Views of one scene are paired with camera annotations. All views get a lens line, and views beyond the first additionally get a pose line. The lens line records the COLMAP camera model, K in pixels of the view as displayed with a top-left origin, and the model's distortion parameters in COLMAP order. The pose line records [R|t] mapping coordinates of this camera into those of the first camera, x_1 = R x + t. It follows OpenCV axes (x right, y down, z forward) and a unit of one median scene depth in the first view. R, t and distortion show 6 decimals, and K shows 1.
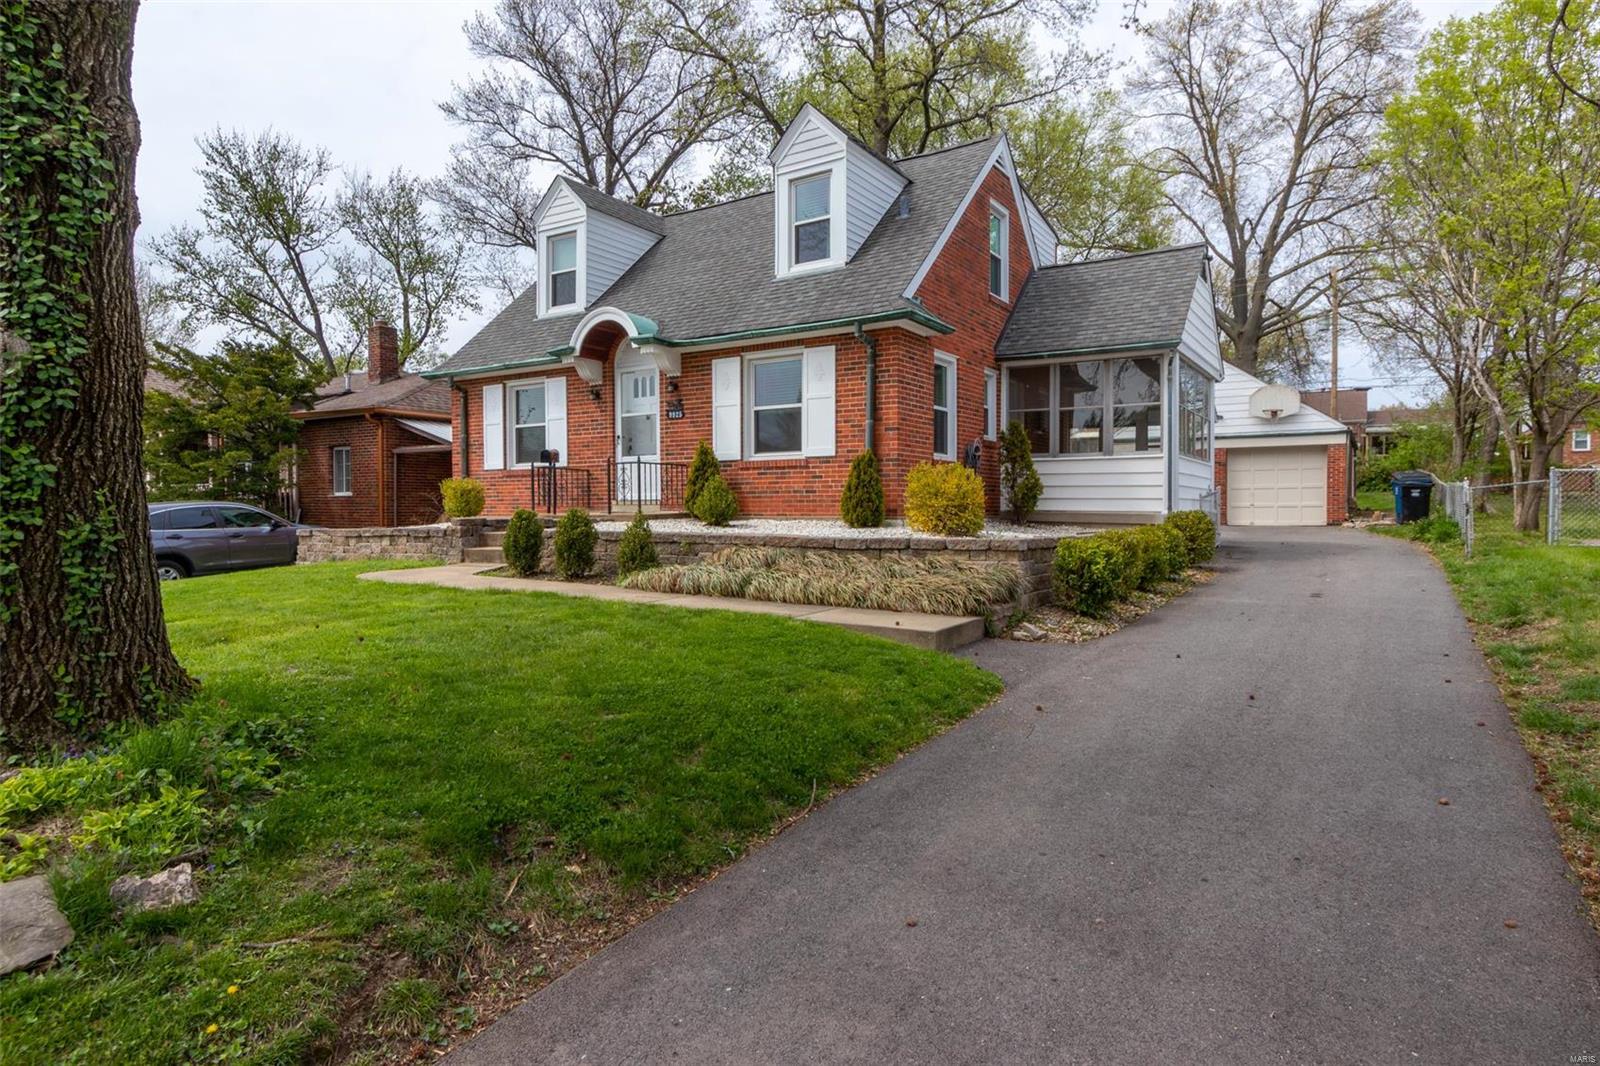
lens RADIAL K [[888.7, 0, 794.1], [0, 888.7, 526.7], [0, 0, 1]] dist [0.037288, 0.000890]
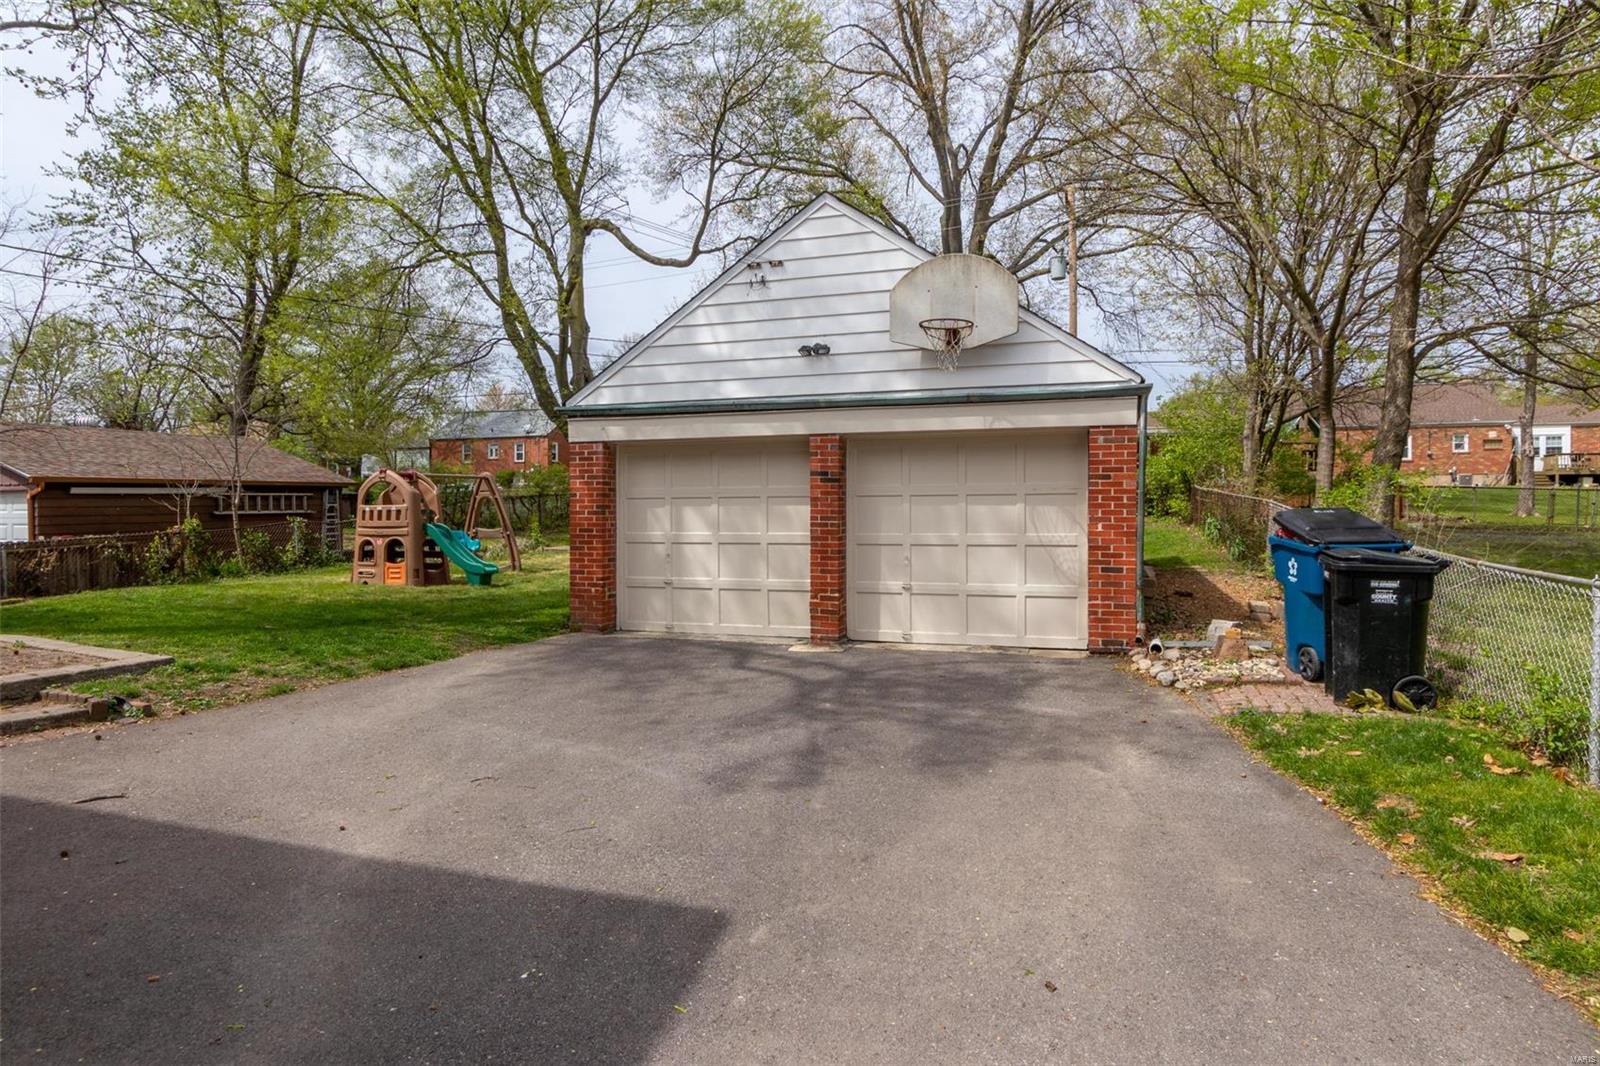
lens RADIAL K [[888.7, 0, 803.2], [0, 888.7, 528.1], [0, 0, 1]] dist [0.037288, 0.000890]
pose [[0.966345, -0.012773, 0.256933, 0.191565], [0.014123, 0.999894, -0.003411, -0.025482], [-0.256862, 0.006925, 0.966423, 0.336378]]
